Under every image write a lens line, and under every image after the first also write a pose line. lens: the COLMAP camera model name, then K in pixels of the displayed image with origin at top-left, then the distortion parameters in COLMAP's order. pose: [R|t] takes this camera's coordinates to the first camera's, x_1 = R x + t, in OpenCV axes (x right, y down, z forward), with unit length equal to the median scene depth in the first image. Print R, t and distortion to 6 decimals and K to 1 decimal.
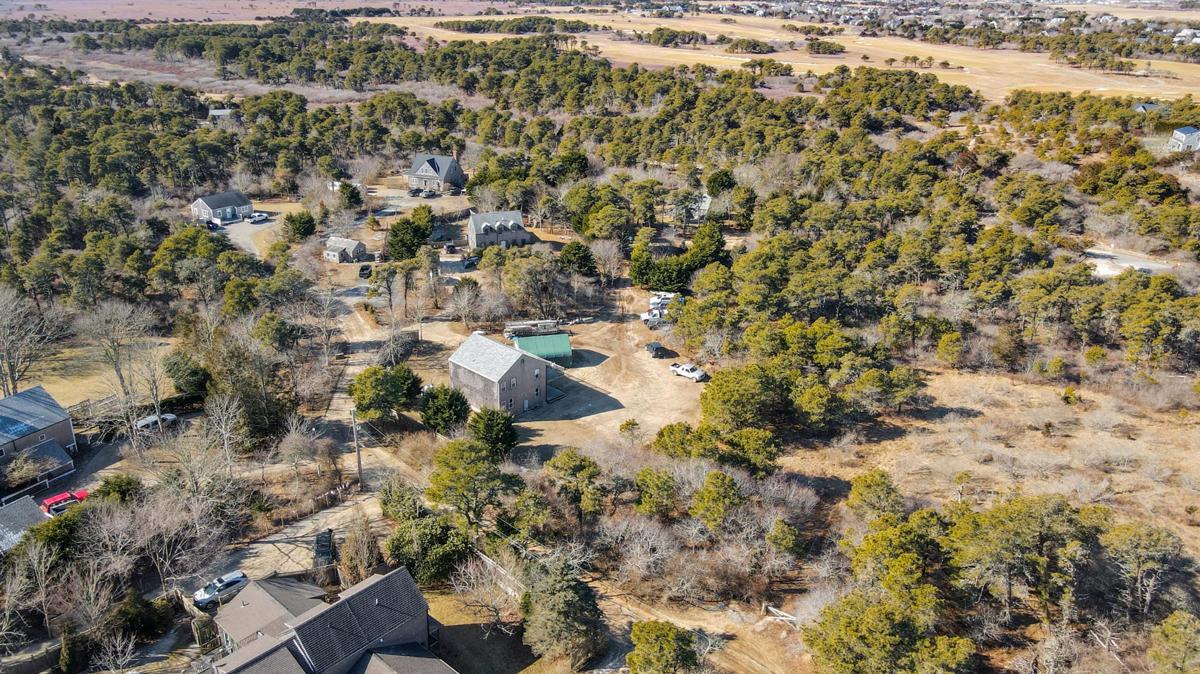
lens RADIAL K [[867.3, 0, 600.0], [0, 867.3, 337.0], [0, 0, 1]] dist [0.004892, 0.008859]
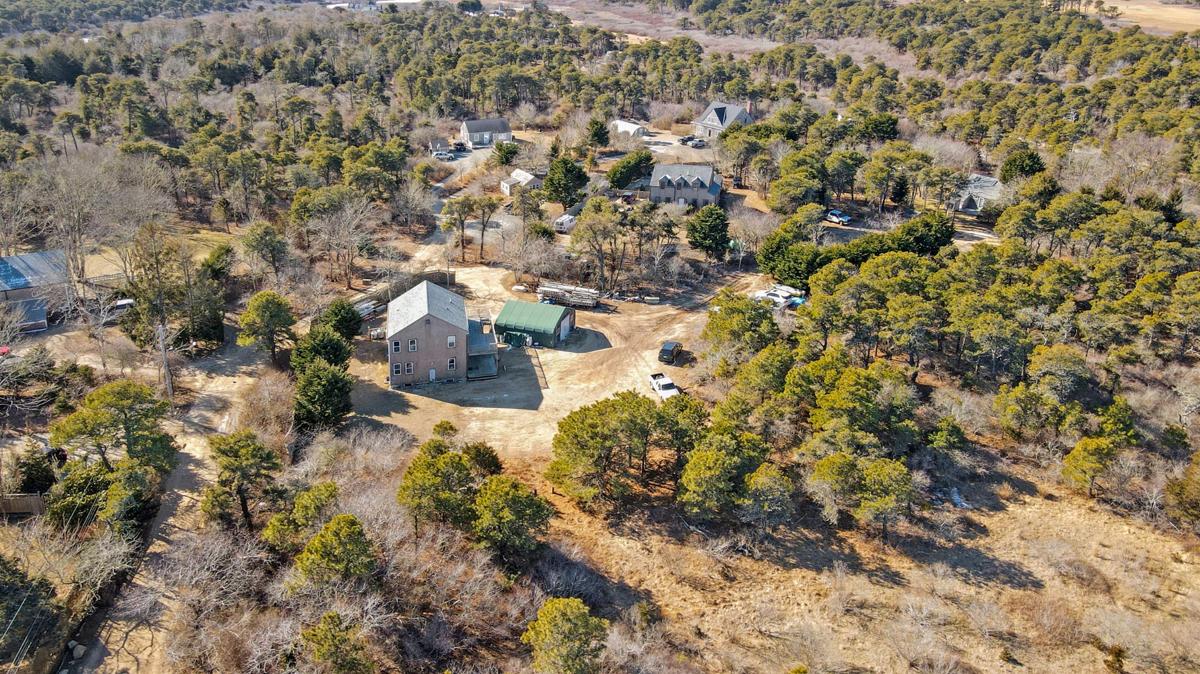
lens RADIAL K [[867.3, 0, 600.0], [0, 867.3, 337.0], [0, 0, 1]] dist [0.004892, 0.008859]
pose [[0.836628, 0.215395, -0.503645, 0.280234], [-0.197890, 0.976197, 0.088767, -0.038186], [0.510776, 0.025401, 0.859338, 0.232307]]
